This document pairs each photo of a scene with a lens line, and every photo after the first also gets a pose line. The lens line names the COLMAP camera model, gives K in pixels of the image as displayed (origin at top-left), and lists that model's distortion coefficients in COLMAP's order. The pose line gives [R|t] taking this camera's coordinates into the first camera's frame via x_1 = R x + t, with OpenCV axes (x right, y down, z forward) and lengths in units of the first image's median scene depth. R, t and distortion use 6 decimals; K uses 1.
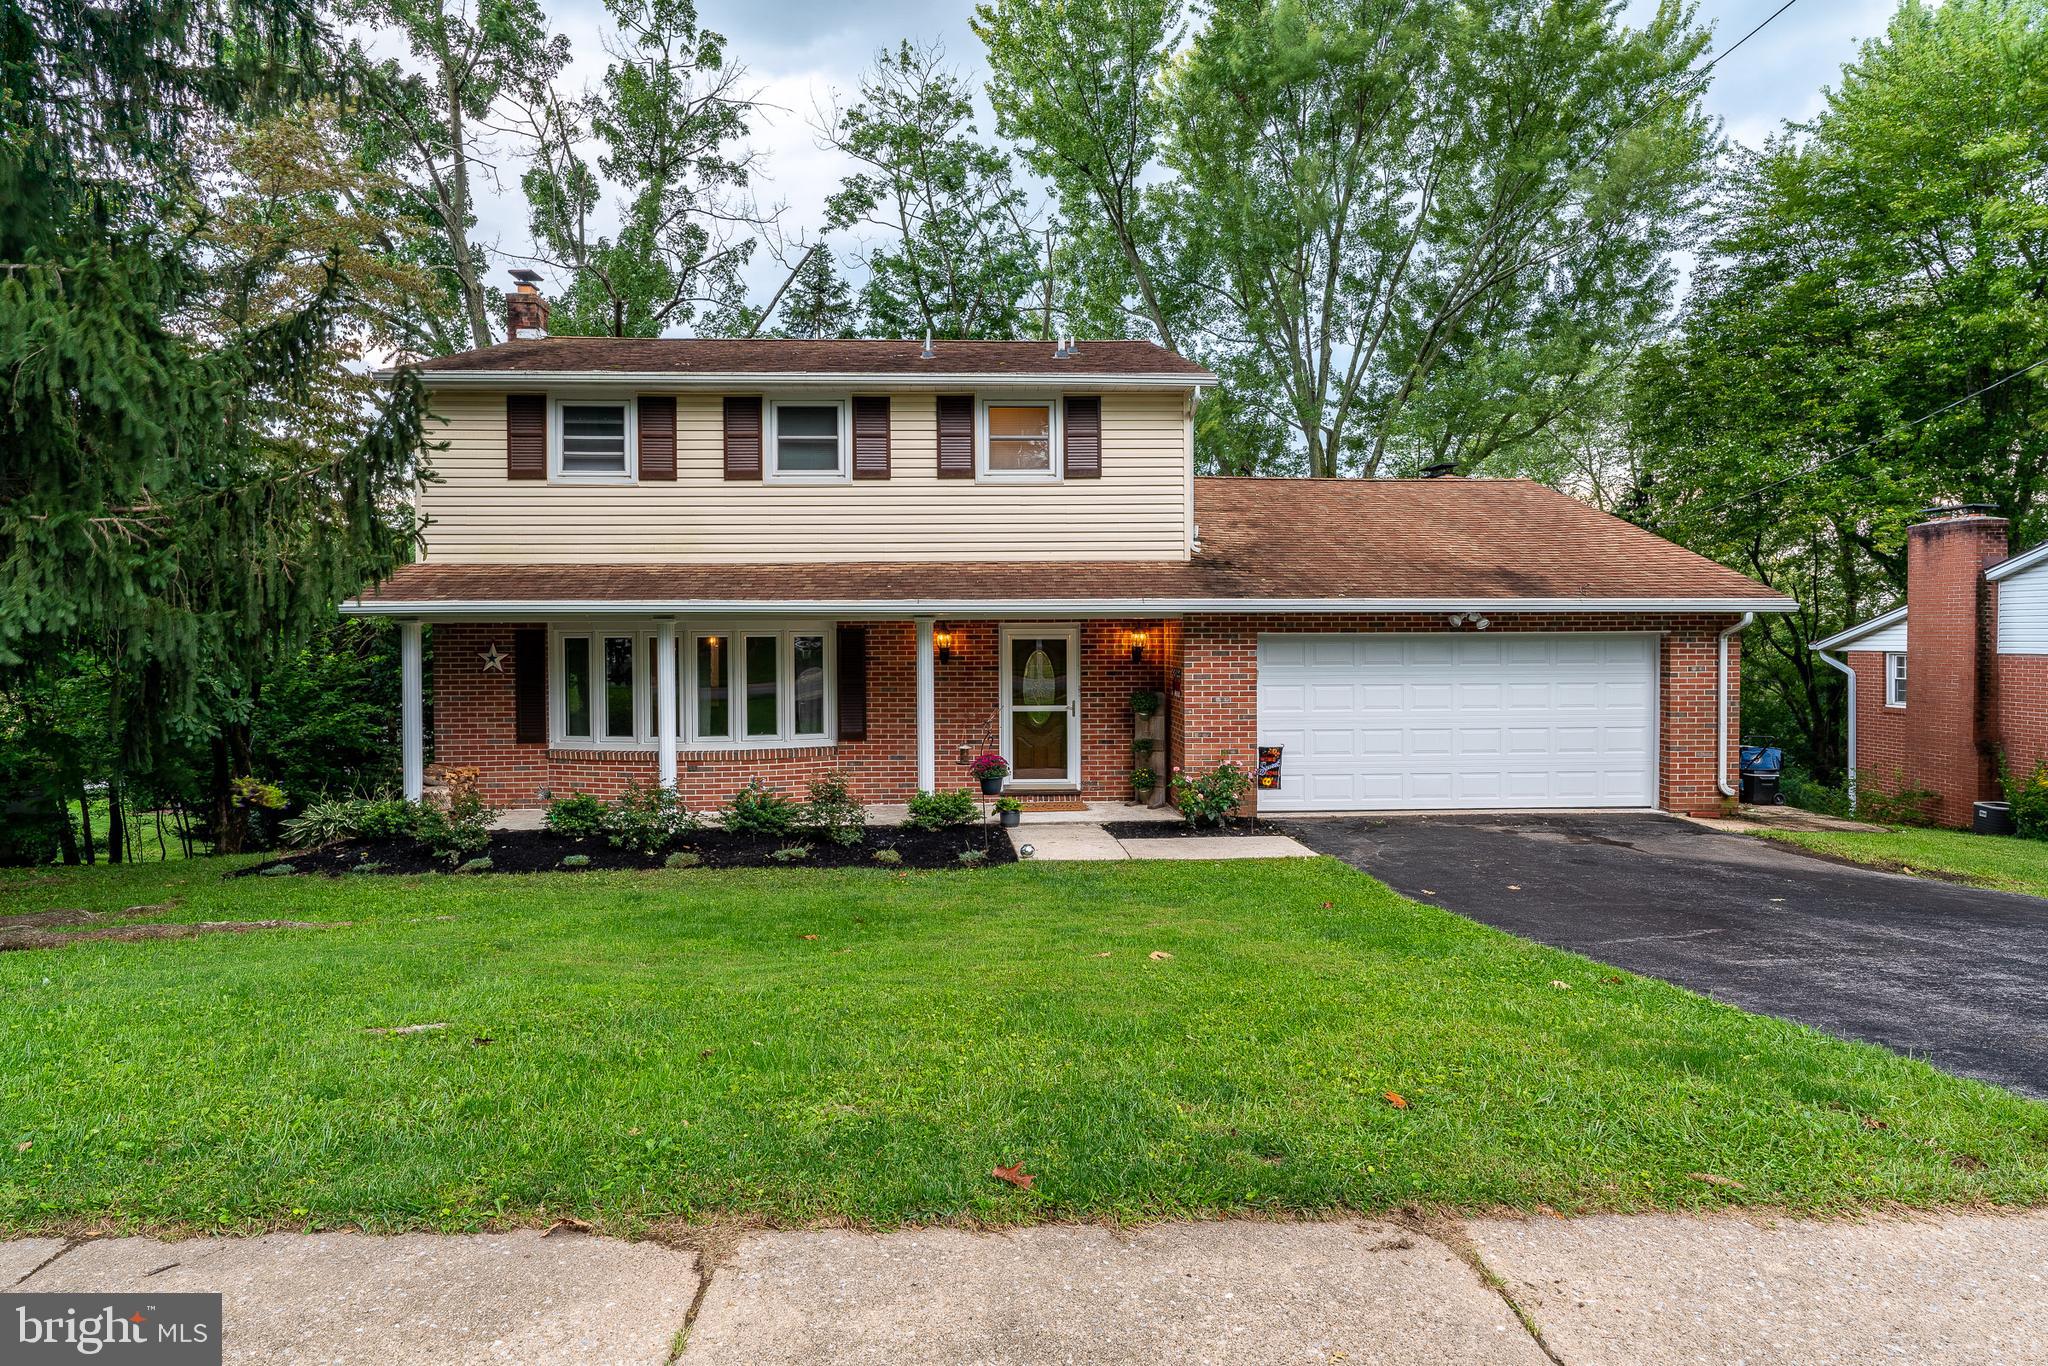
lens RADIAL K [[1153.4, 0, 1024.0], [0, 1153.4, 683.0], [0, 0, 1]] dist [0.000326, -0.000141]
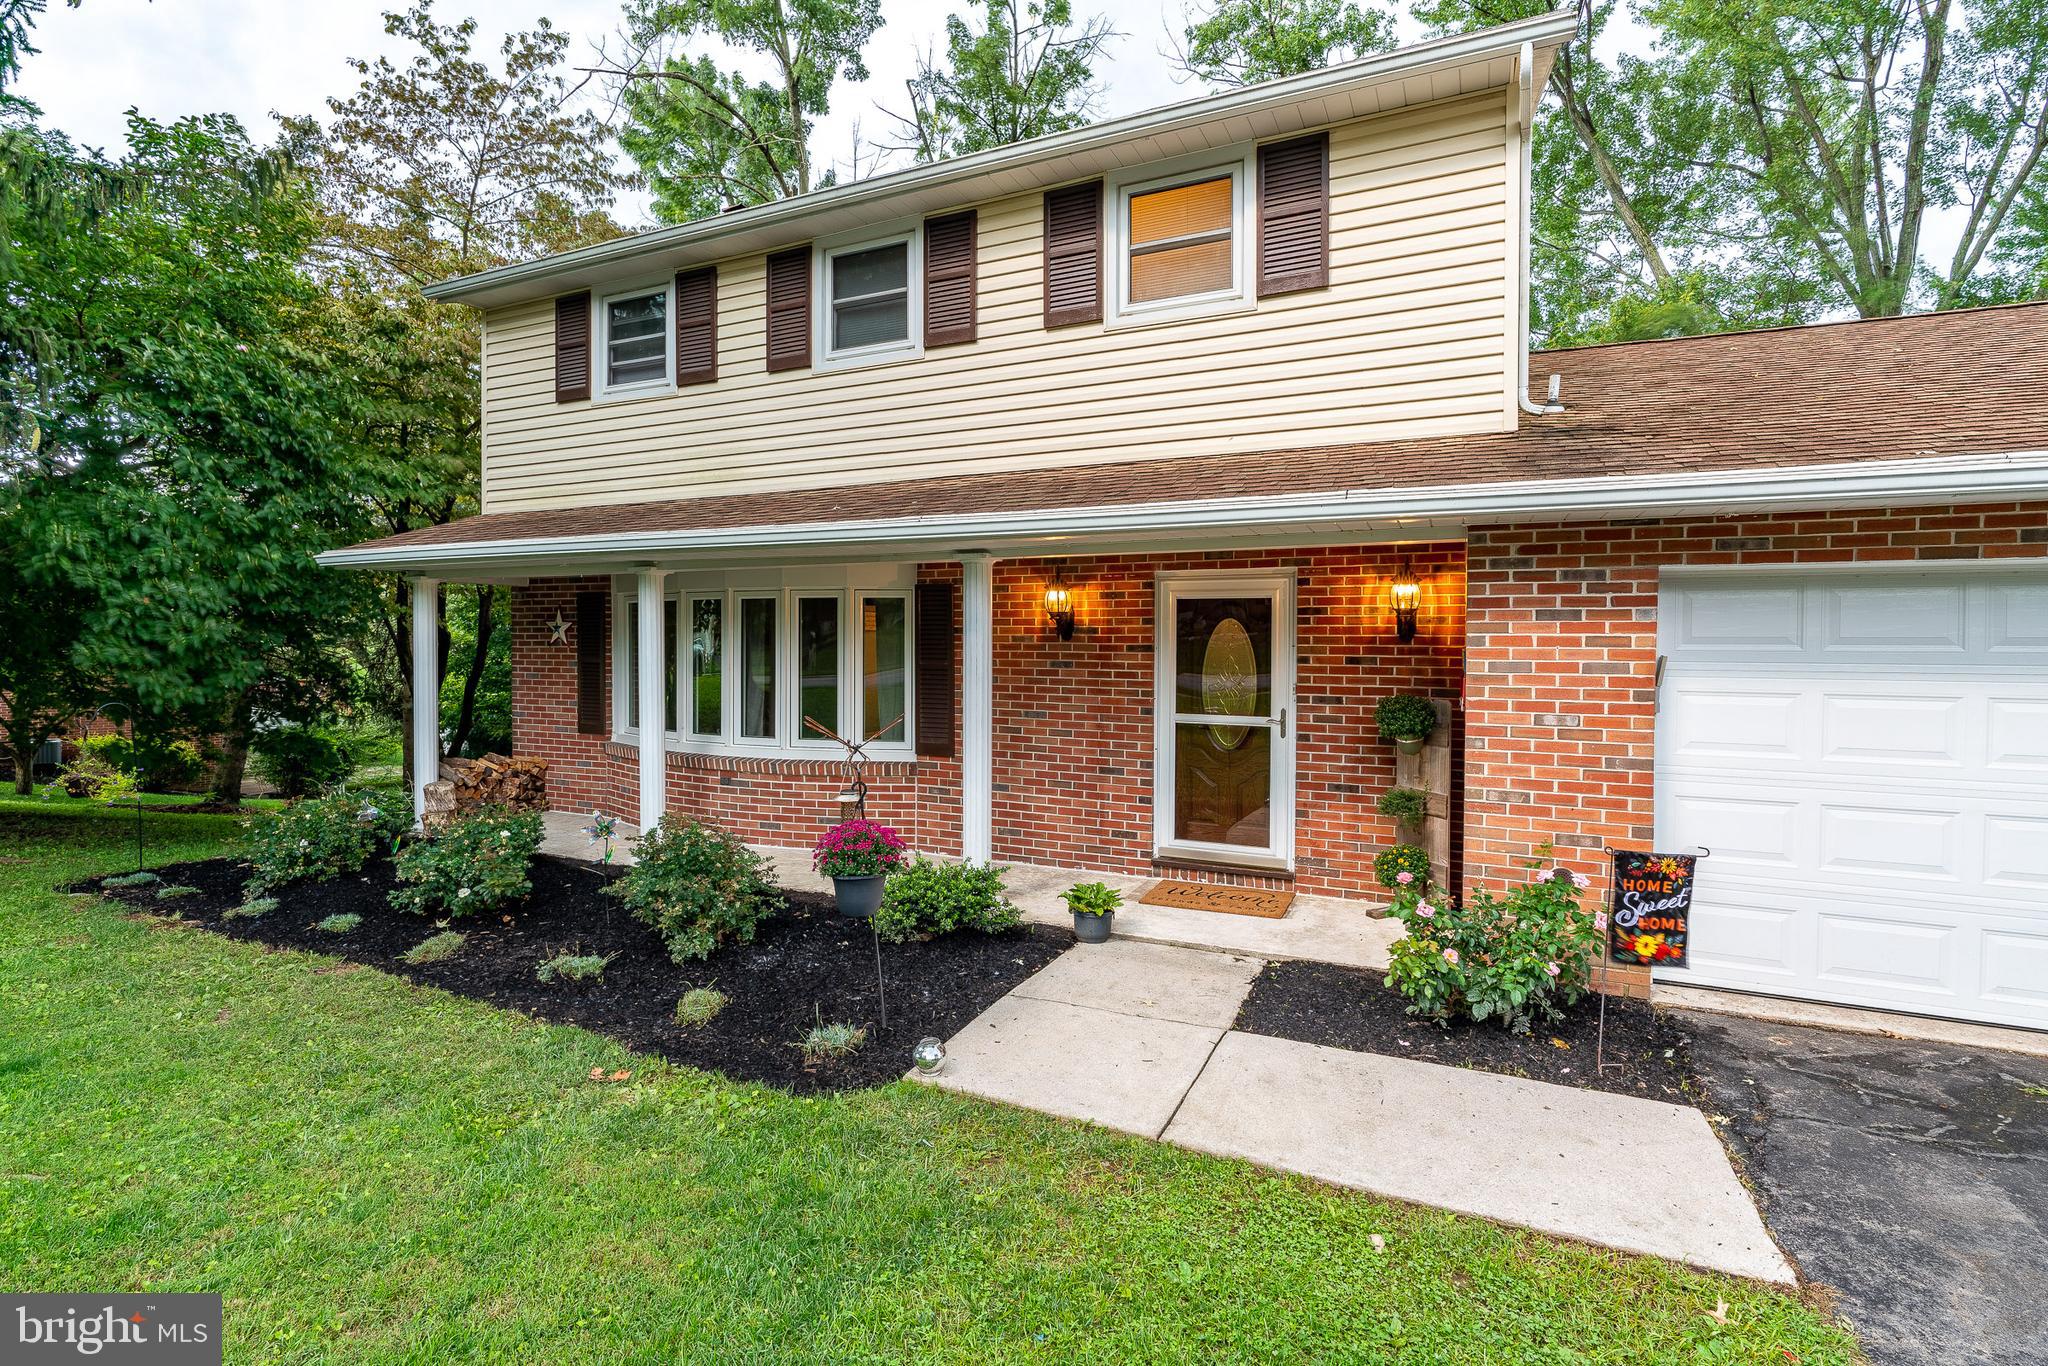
lens RADIAL K [[974.1, 0, 1018.7], [0, 974.1, 668.9], [0, 0, 1]] dist [-0.004466, 0.000475]
pose [[0.881300, 0.021956, -0.472048, 0.156595], [-0.029616, 0.999523, -0.008801, 0.004154], [0.471629, 0.021736, 0.881529, 0.546568]]
